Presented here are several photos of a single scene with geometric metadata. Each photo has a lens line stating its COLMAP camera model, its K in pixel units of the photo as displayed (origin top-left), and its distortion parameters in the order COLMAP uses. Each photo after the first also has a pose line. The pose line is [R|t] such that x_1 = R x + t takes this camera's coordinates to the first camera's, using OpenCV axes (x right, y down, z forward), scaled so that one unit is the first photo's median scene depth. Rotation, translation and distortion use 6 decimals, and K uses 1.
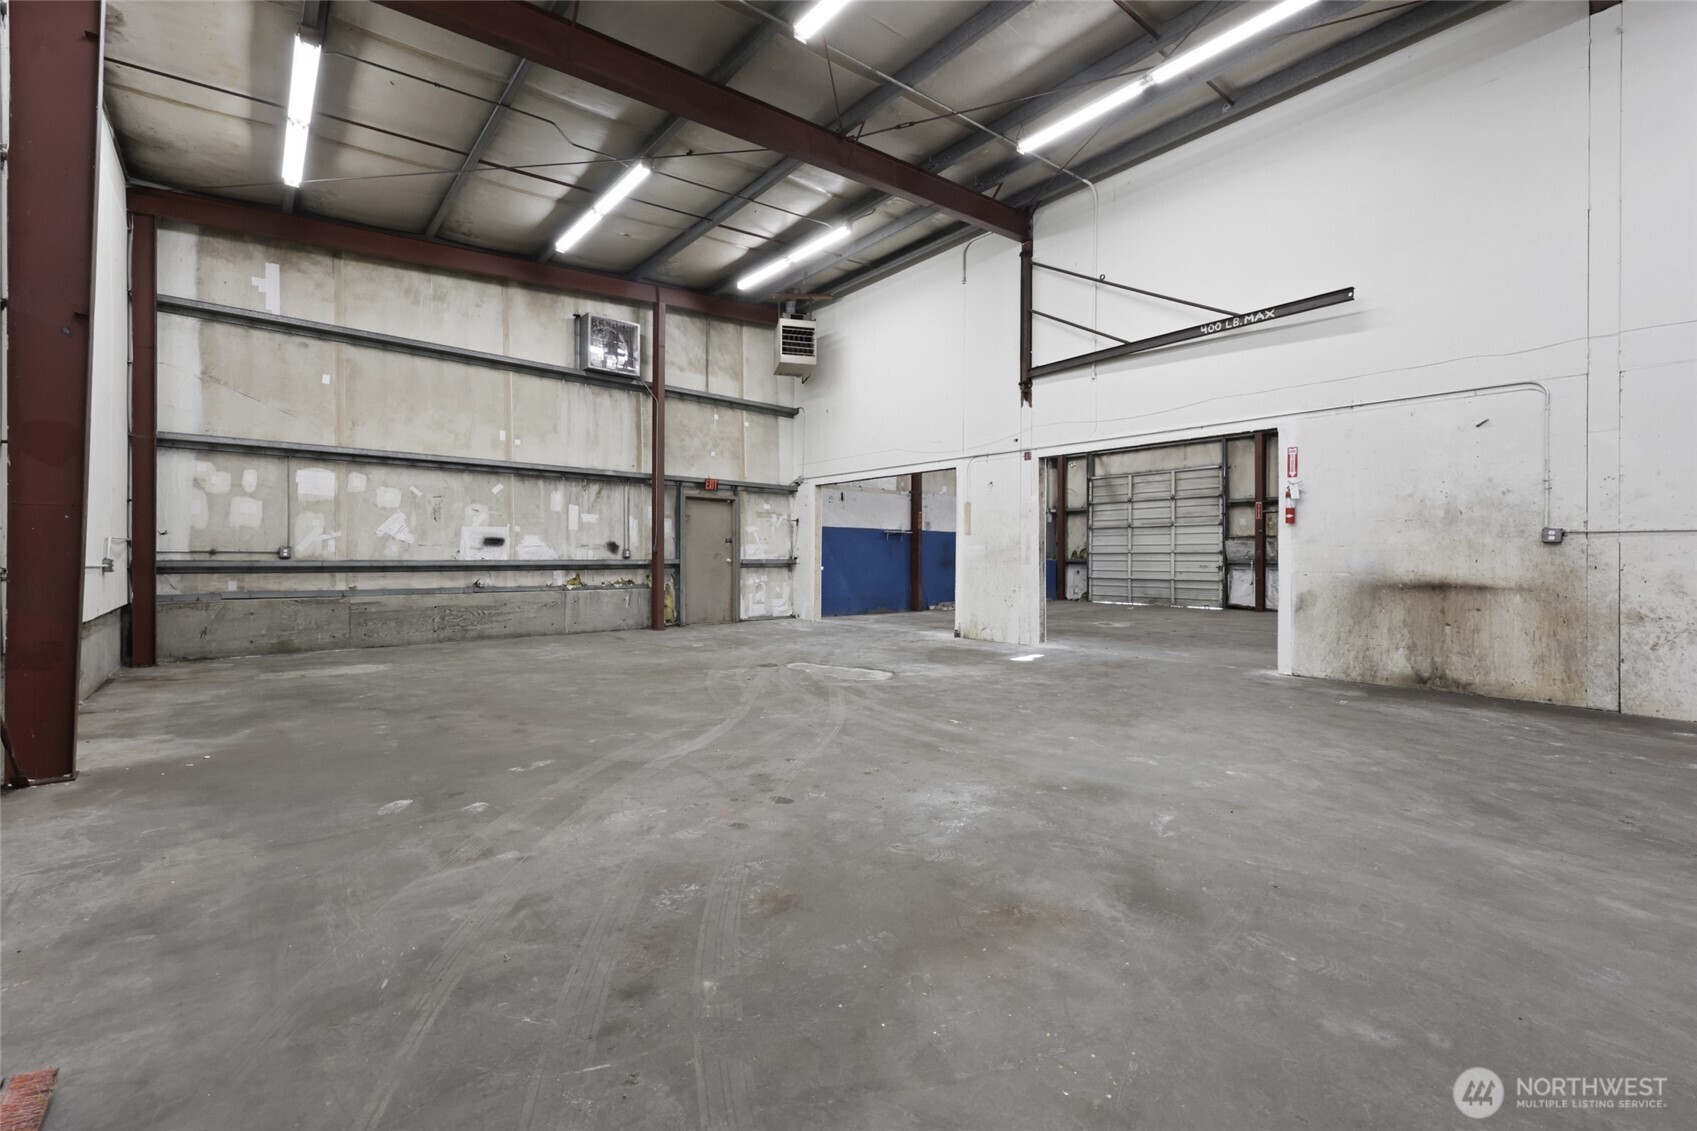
lens RADIAL K [[683.4, 0, 843.8], [0, 683.4, 560.0], [0, 0, 1]] dist [0.000783, 0.000857]
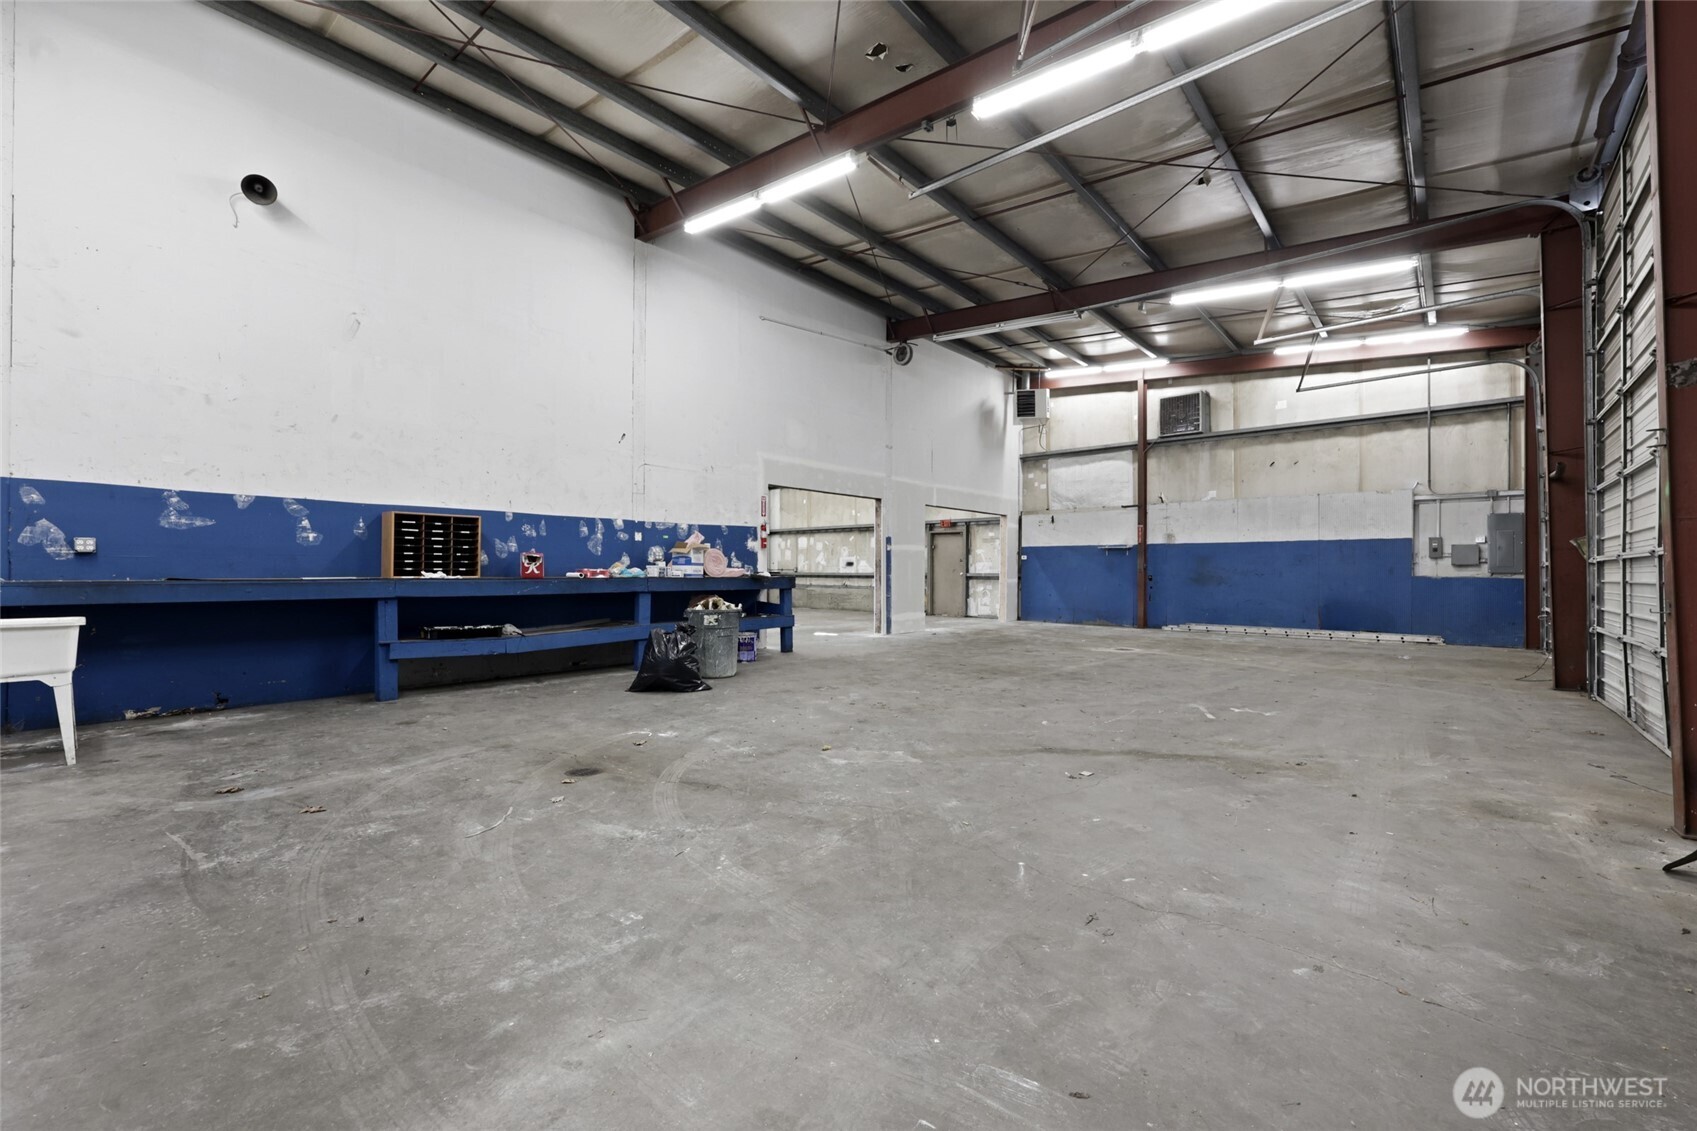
lens RADIAL K [[683.4, 0, 859.0], [0, 683.4, 561.9], [0, 0, 1]] dist [0.000783, 0.000857]
pose [[0.143036, -0.013259, -0.989629, 1.223634], [-0.006167, 0.999879, -0.014287, -0.003050], [0.989698, 0.008146, 0.142936, 0.571487]]
